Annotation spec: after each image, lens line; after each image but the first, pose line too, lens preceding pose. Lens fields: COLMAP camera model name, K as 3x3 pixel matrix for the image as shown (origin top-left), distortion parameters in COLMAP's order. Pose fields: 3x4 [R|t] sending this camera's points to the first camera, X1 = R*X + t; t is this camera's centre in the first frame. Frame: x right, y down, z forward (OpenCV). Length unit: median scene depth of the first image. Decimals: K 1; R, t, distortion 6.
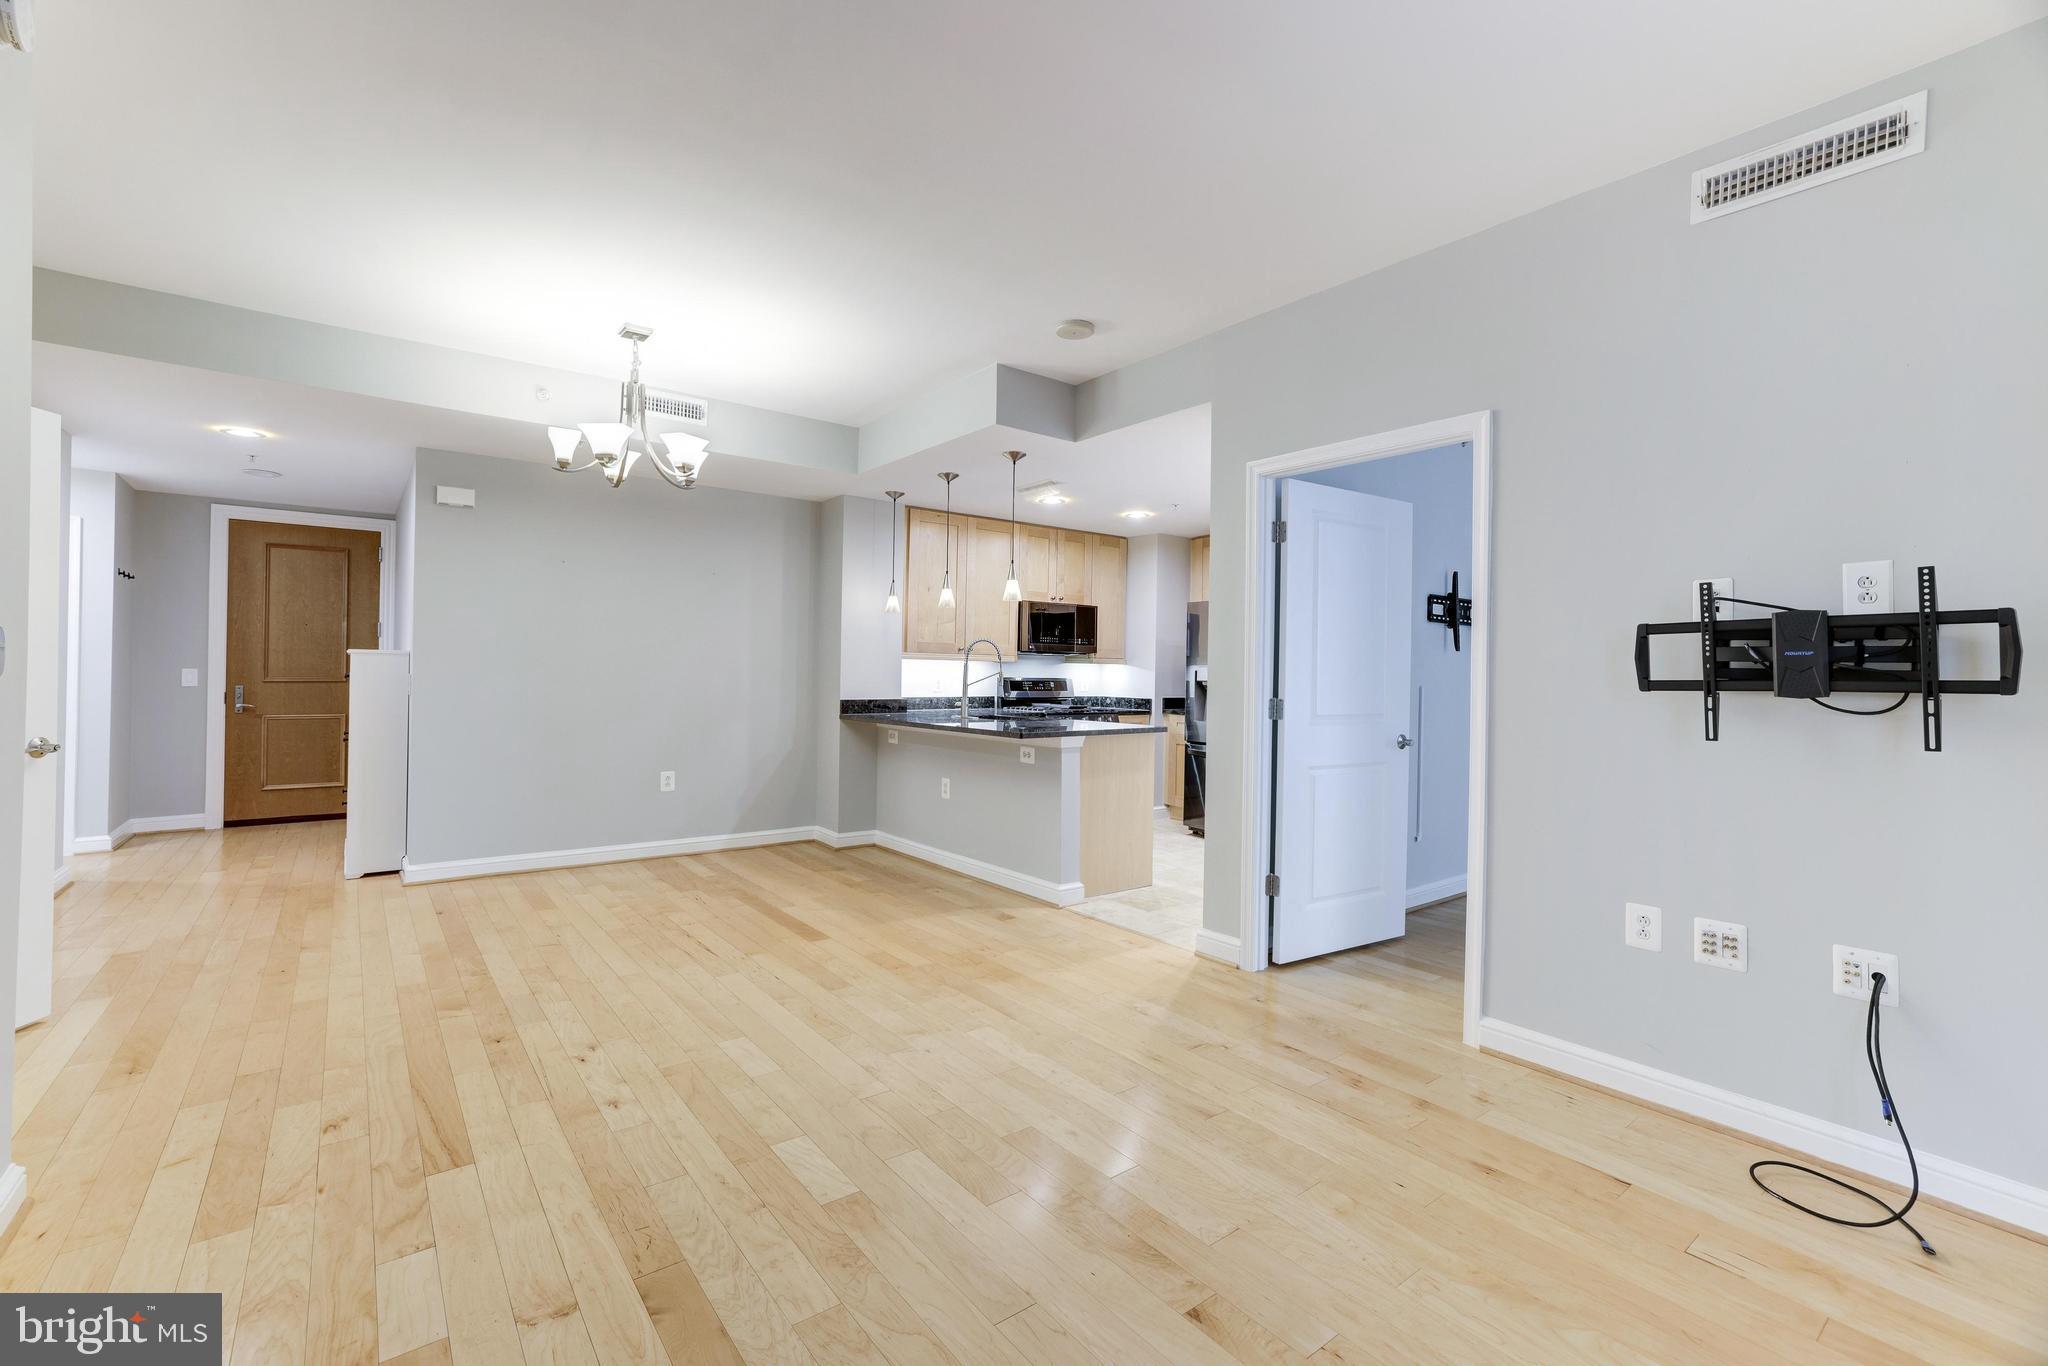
lens RADIAL K [[888.8, 0, 1008.5], [0, 888.8, 660.6], [0, 0, 1]] dist [-0.034786, 0.015181]
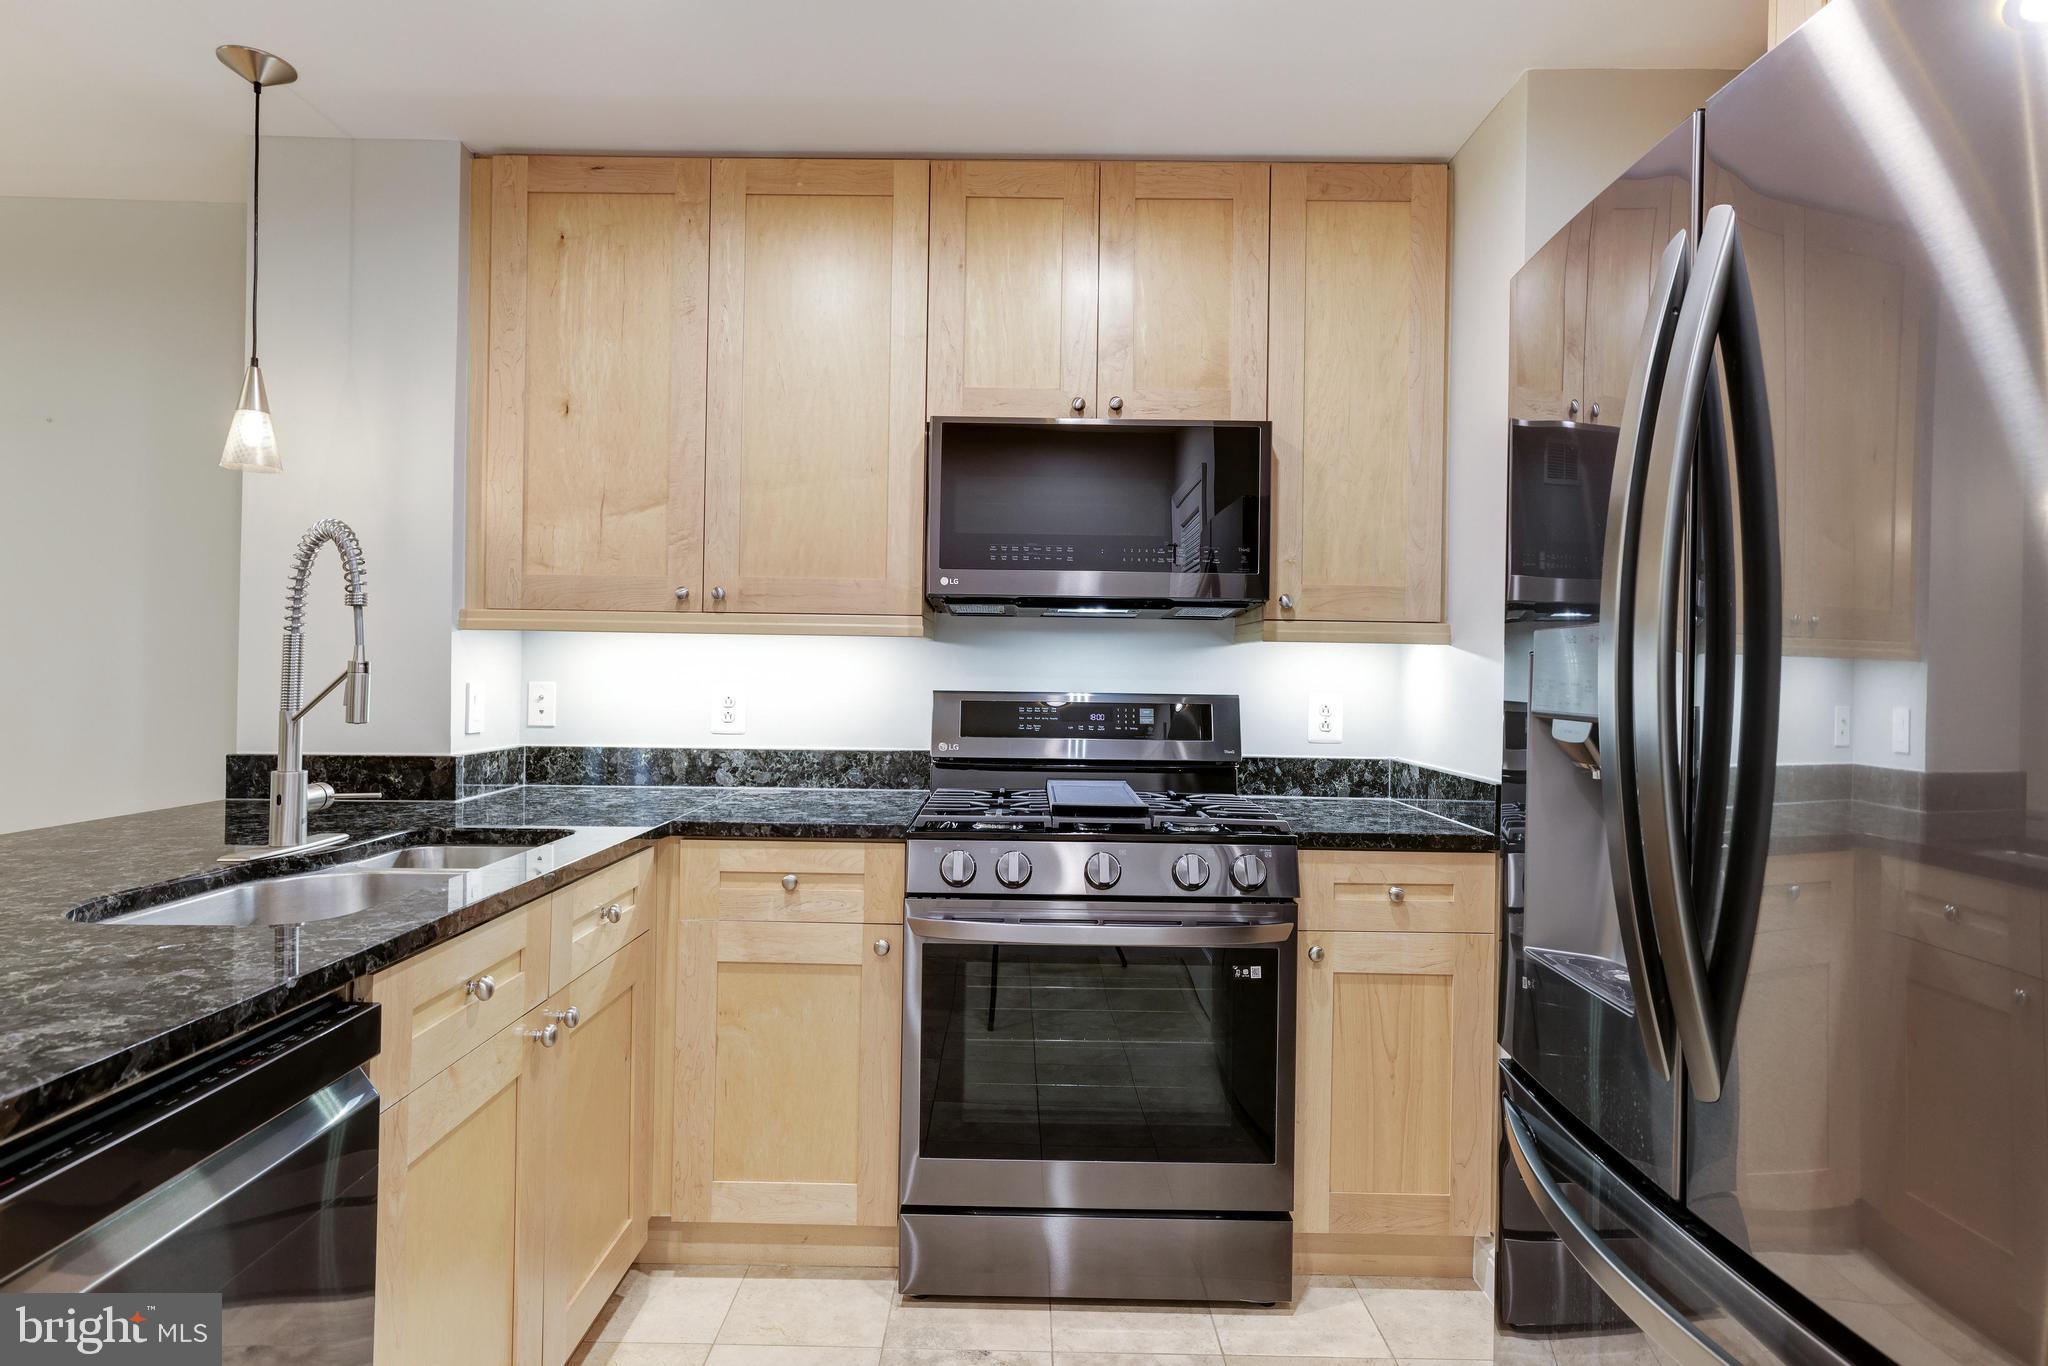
lens RADIAL K [[1079.7, 0, 1014.7], [0, 1079.7, 666.9], [0, 0, 1]] dist [-0.010681, 0.005074]
pose [[0.795280, -0.007659, -0.606194, 0.310926], [0.005897, 0.999971, -0.004897, 0.016703], [0.606214, 0.000320, 0.795302, 0.934841]]
